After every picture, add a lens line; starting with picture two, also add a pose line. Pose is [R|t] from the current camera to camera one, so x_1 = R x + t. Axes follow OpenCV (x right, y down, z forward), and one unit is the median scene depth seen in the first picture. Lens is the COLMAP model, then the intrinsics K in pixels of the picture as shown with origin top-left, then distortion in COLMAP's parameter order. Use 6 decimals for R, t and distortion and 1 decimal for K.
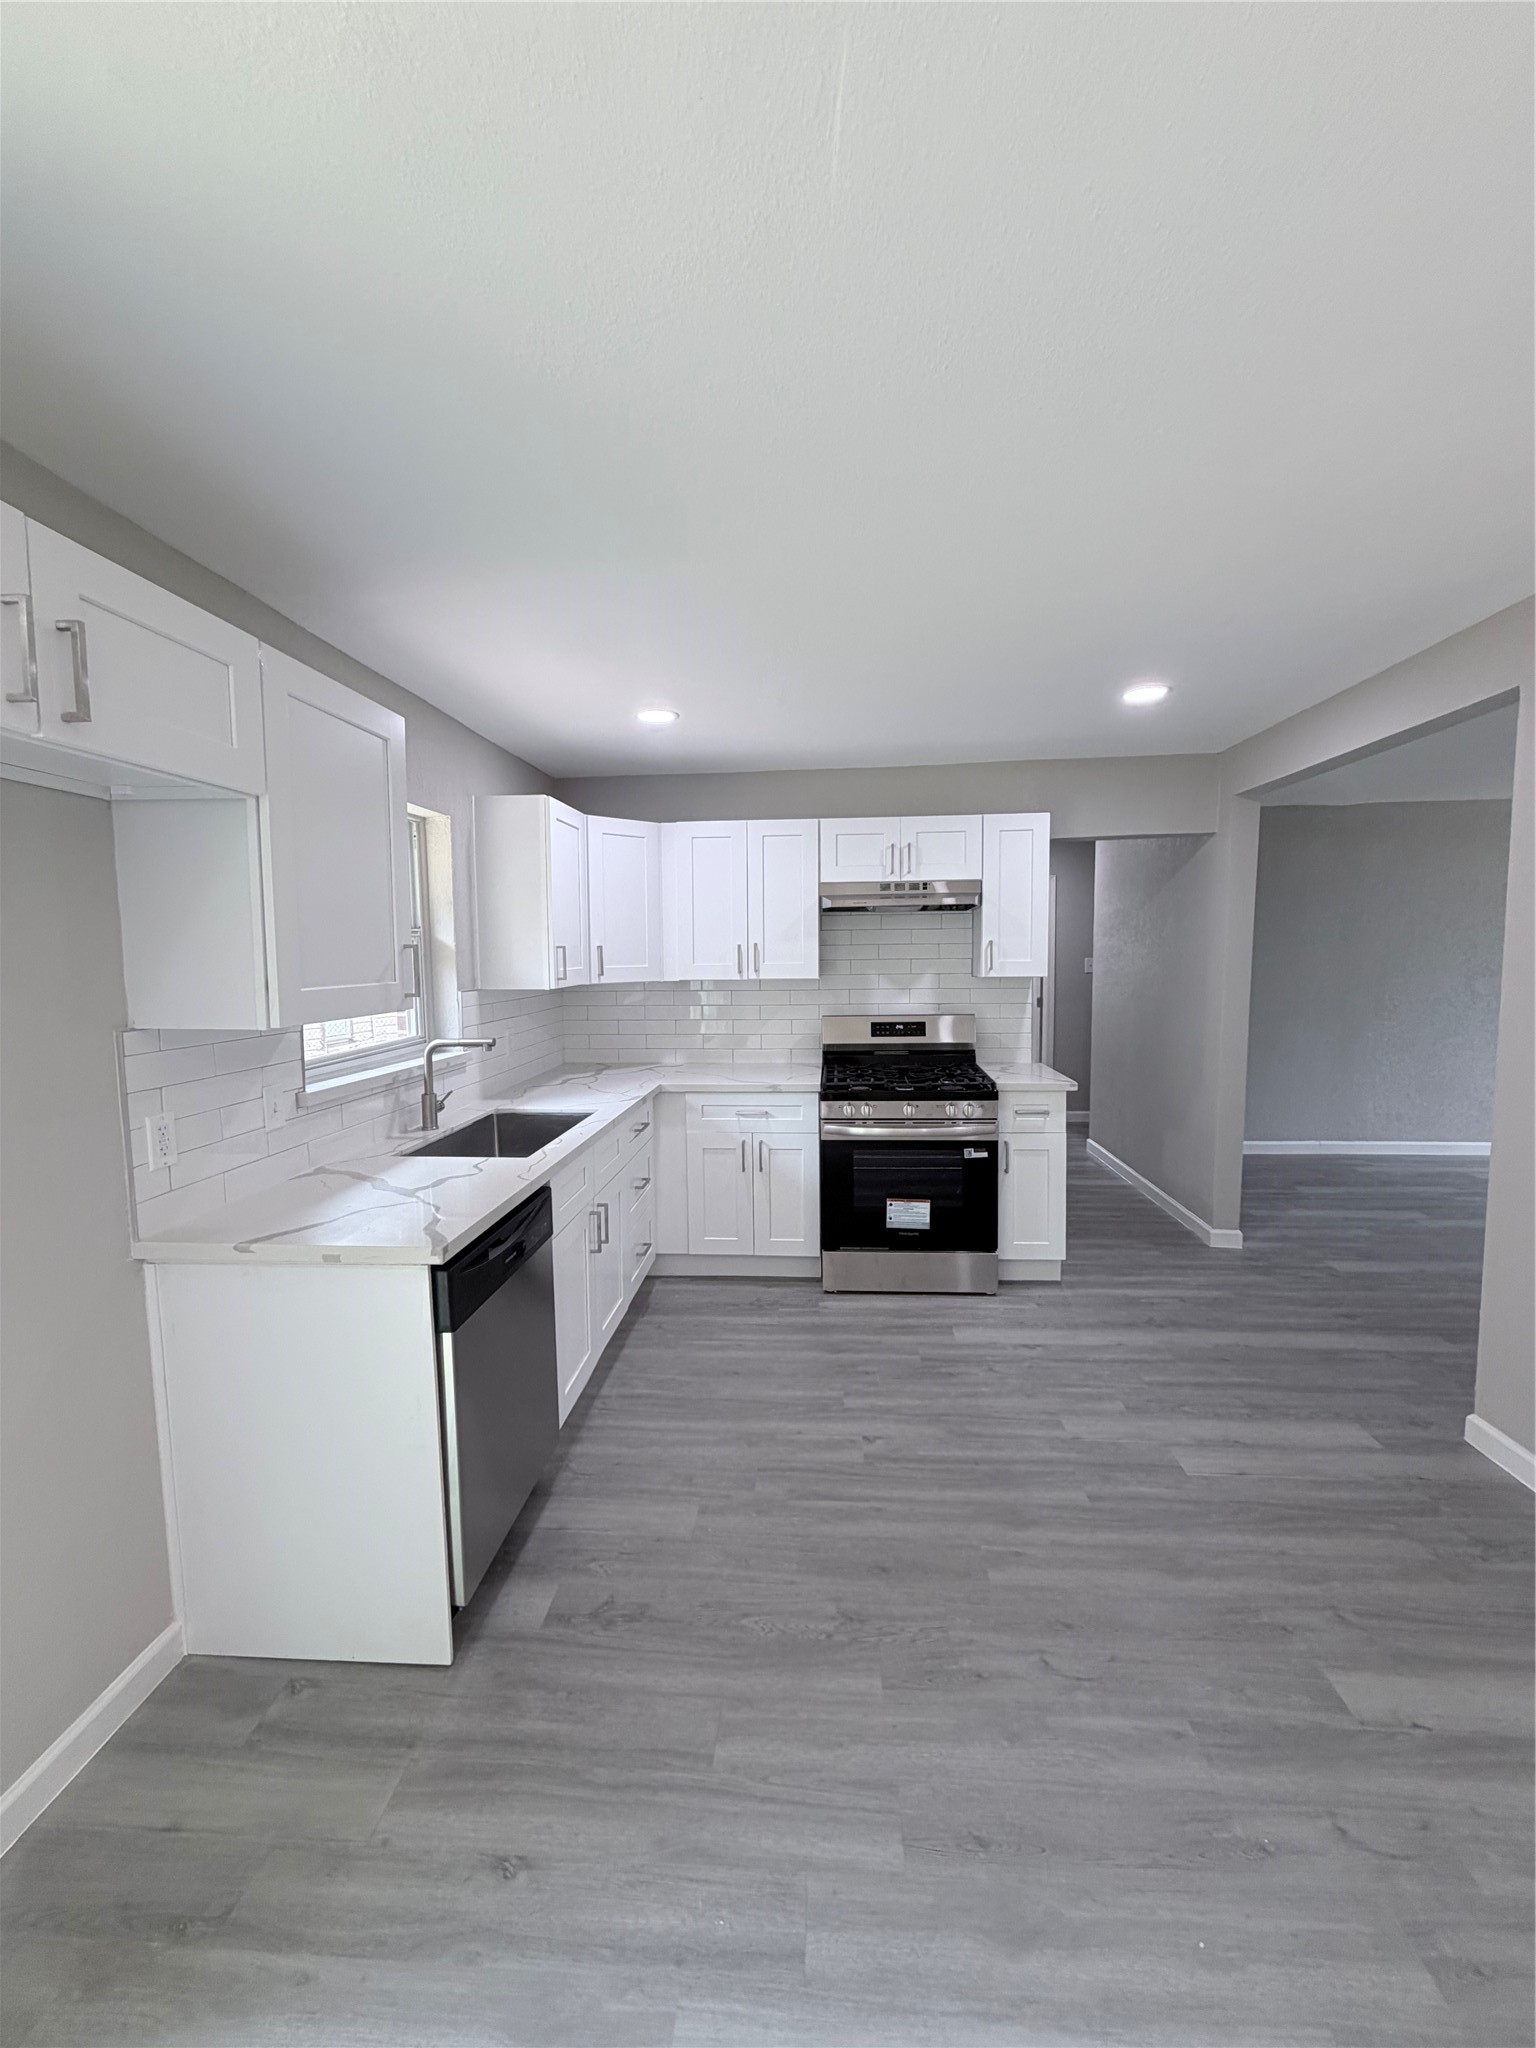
lens RADIAL K [[817.4, 0, 773.9], [0, 817.4, 1019.1], [0, 0, 1]] dist [0.000572, 0.000274]
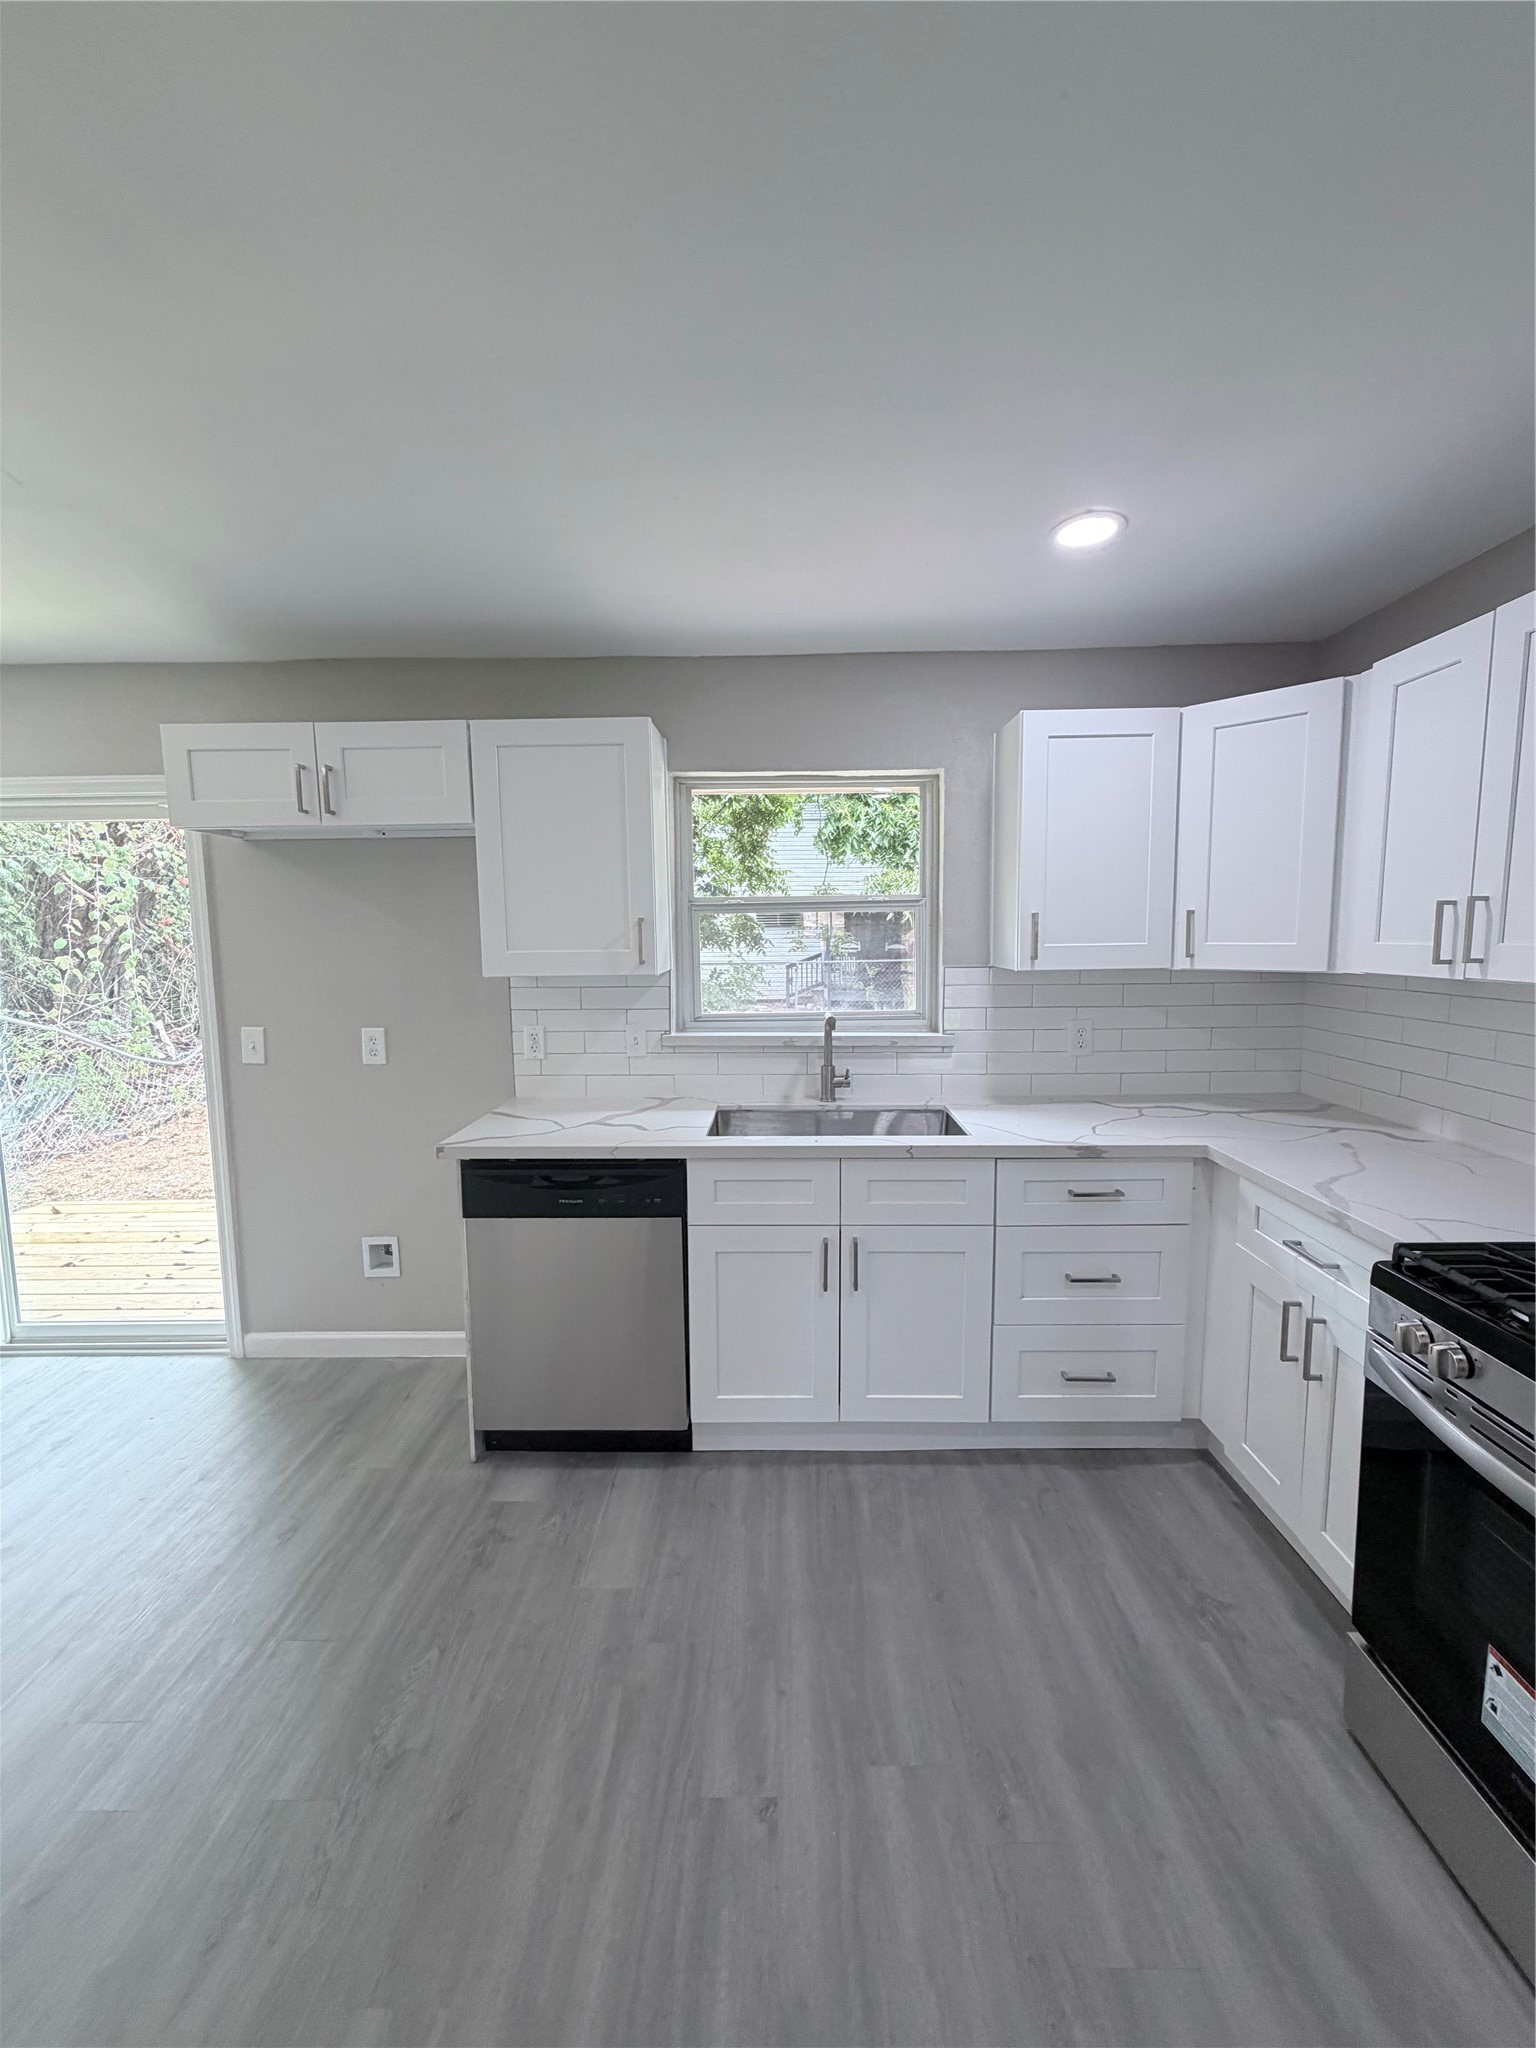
lens RADIAL K [[817.4, 0, 770.0], [0, 817.4, 1024.7], [0, 0, 1]] dist [0.000572, 0.000274]
pose [[0.053472, 0.114020, -0.992038, 0.563435], [-0.073002, 0.991248, 0.109994, -0.064322], [0.995897, 0.066539, 0.061327, 0.874988]]
